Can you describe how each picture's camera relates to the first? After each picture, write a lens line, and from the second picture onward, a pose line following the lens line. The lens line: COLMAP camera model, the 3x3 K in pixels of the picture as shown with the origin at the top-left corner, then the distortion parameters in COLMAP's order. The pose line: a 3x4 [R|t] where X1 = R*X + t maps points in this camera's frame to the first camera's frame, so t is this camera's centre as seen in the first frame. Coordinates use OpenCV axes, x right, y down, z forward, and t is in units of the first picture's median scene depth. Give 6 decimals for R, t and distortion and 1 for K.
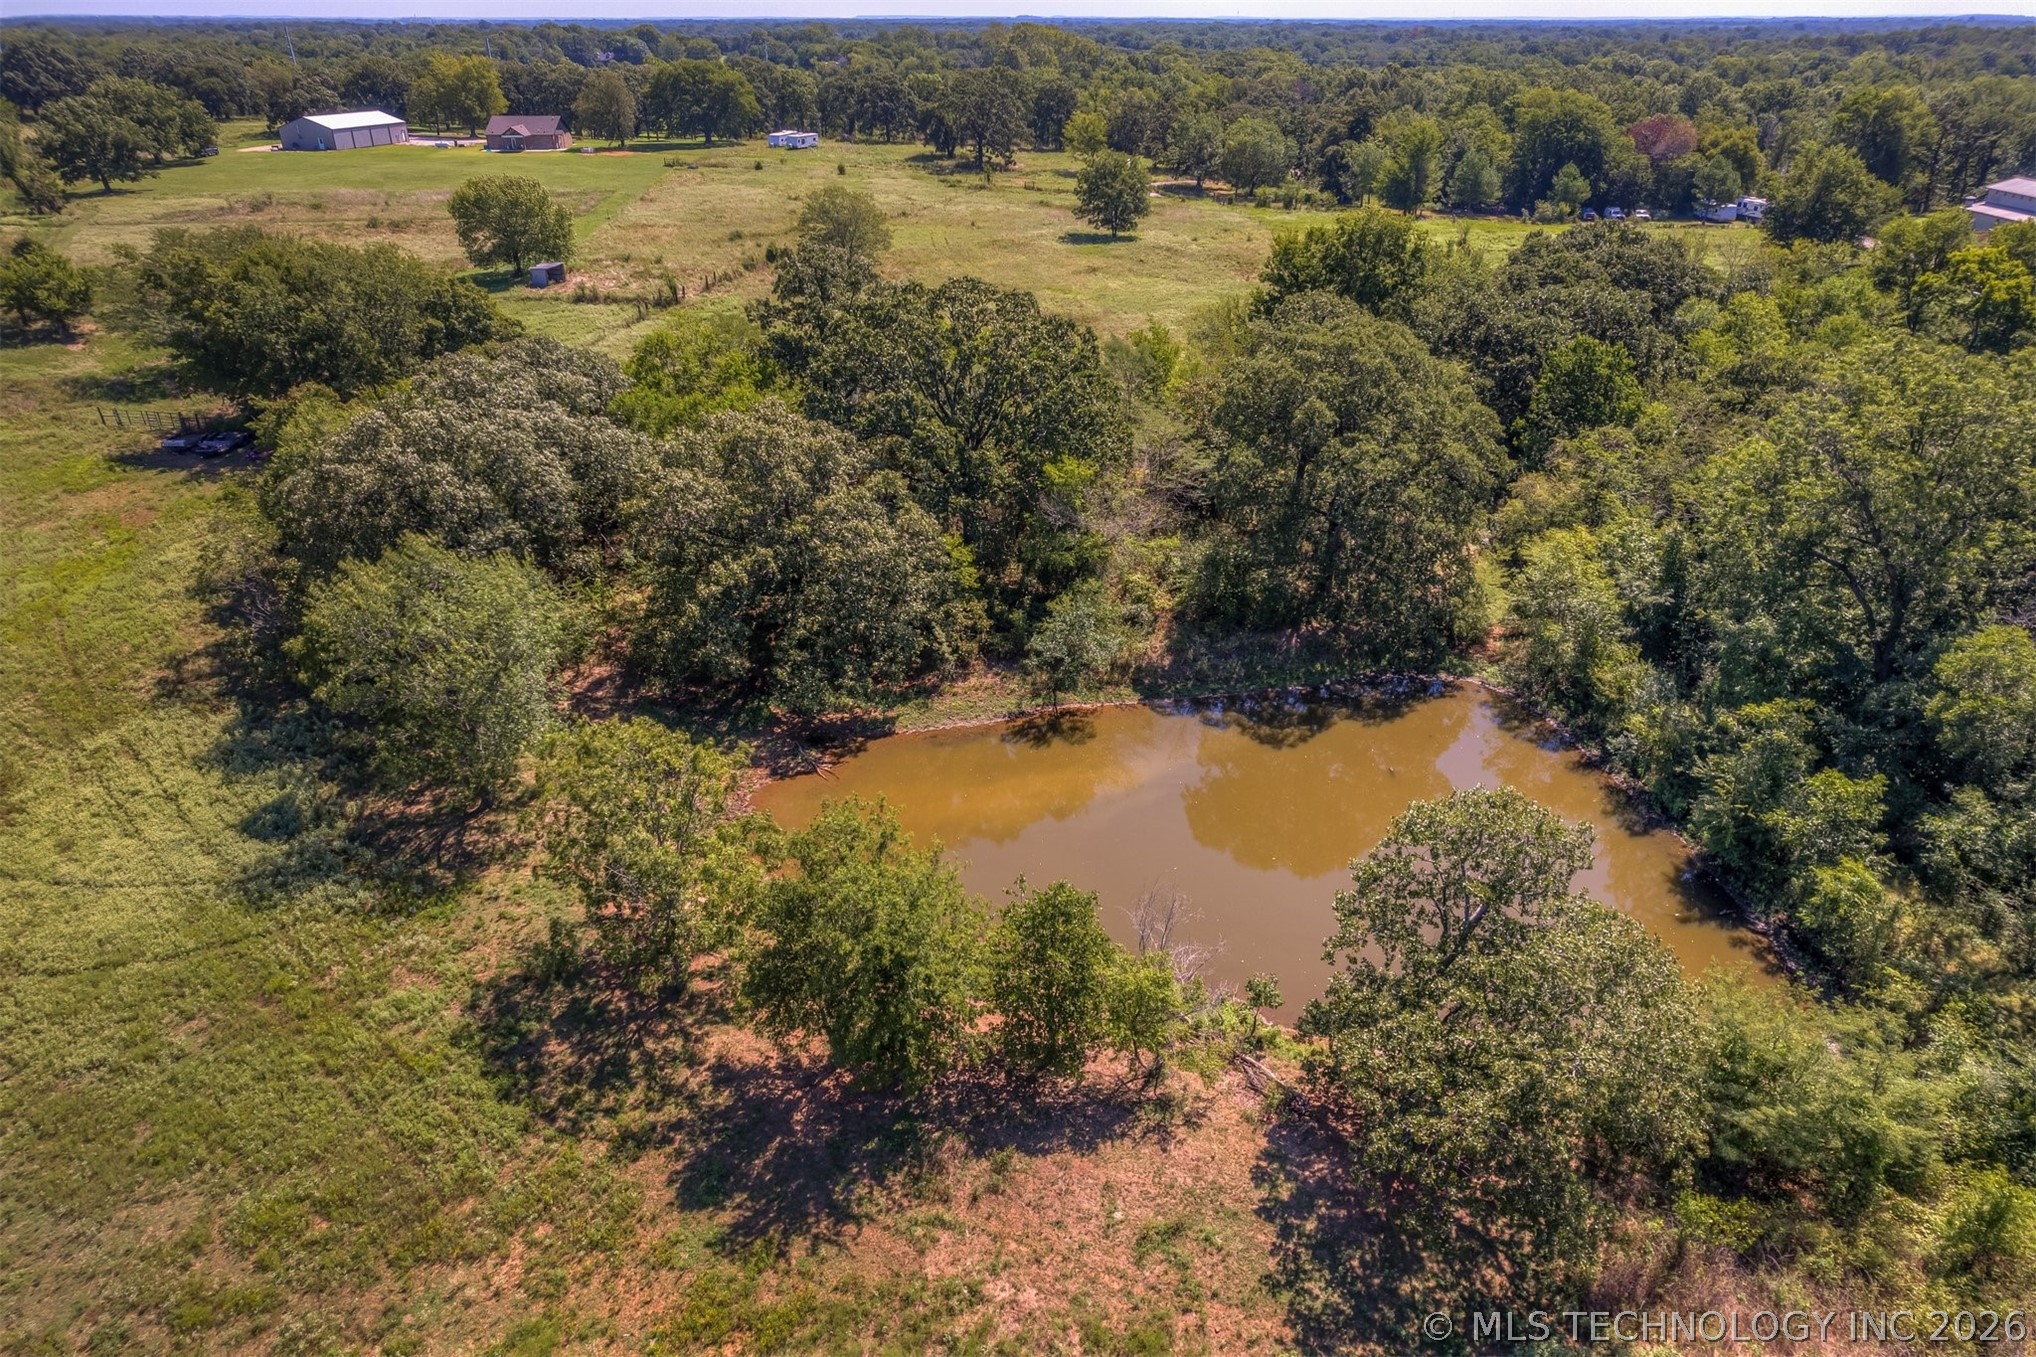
lens RADIAL K [[1254.8, 0, 1018.0], [0, 1254.8, 678.5], [0, 0, 1]] dist [-0.032590, -0.000313]
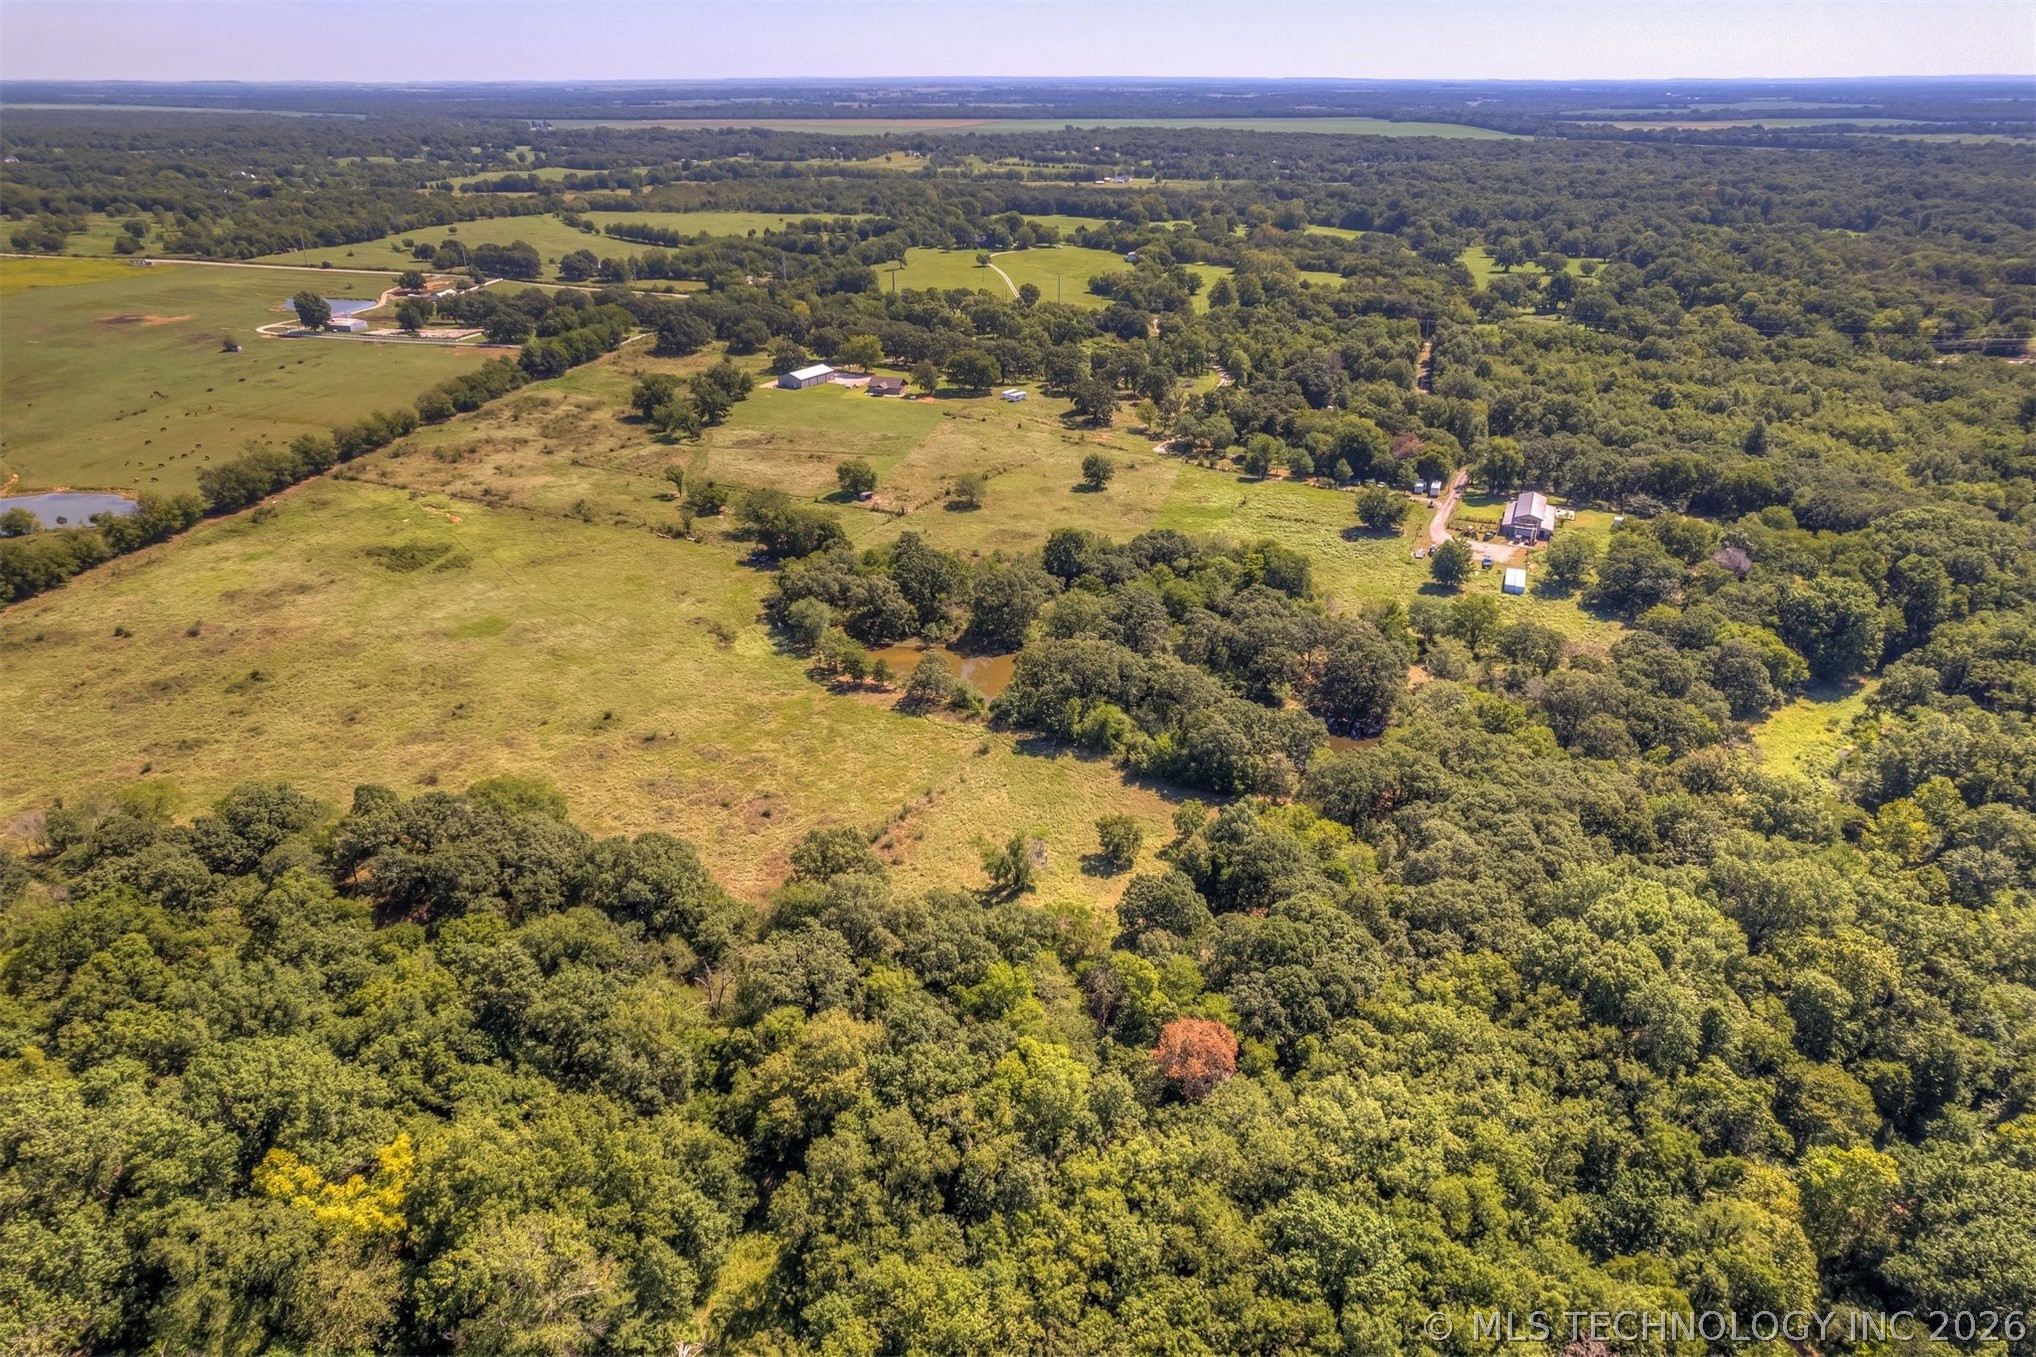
lens RADIAL K [[1326.0, 0, 1020.5], [0, 1326.0, 677.1], [0, 0, 1]] dist [-0.075884, 0.091330]
pose [[0.951538, 0.126717, -0.280212, 1.722602], [-0.138037, 0.990205, -0.020954, 0.190246], [0.274812, 0.058618, 0.959709, -3.574494]]
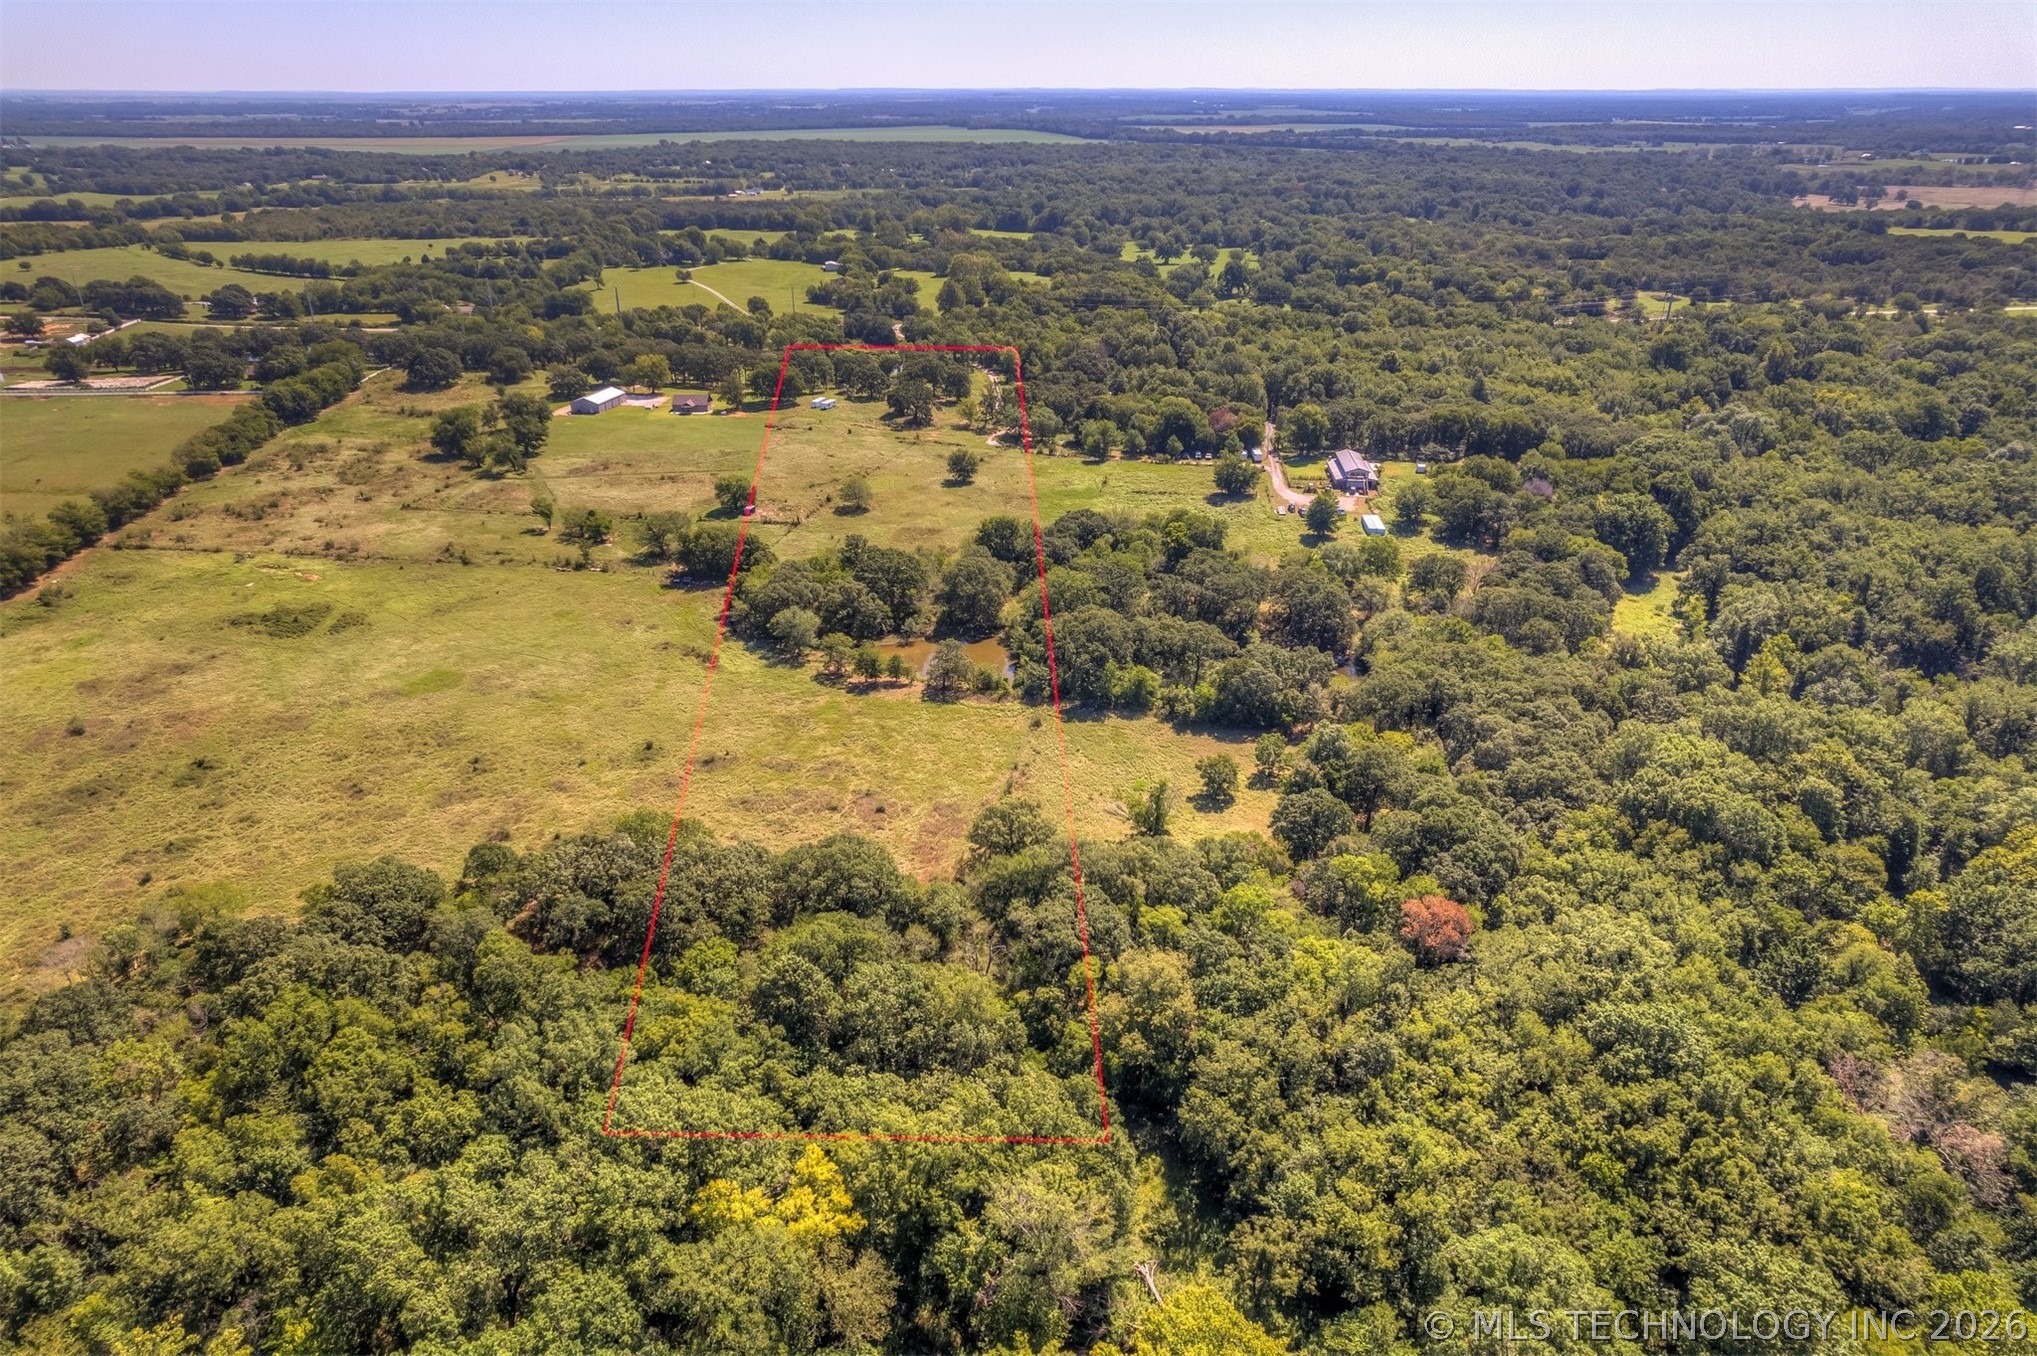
lens RADIAL K [[1329.9, 0, 1018.5], [0, 1329.9, 678.0], [0, 0, 1]] dist [-0.074889, 0.089929]
pose [[0.999939, -0.007183, 0.008337, 0.401127], [0.007578, 0.998802, -0.048354, 0.404692], [-0.007979, 0.048414, 0.998795, -3.993620]]
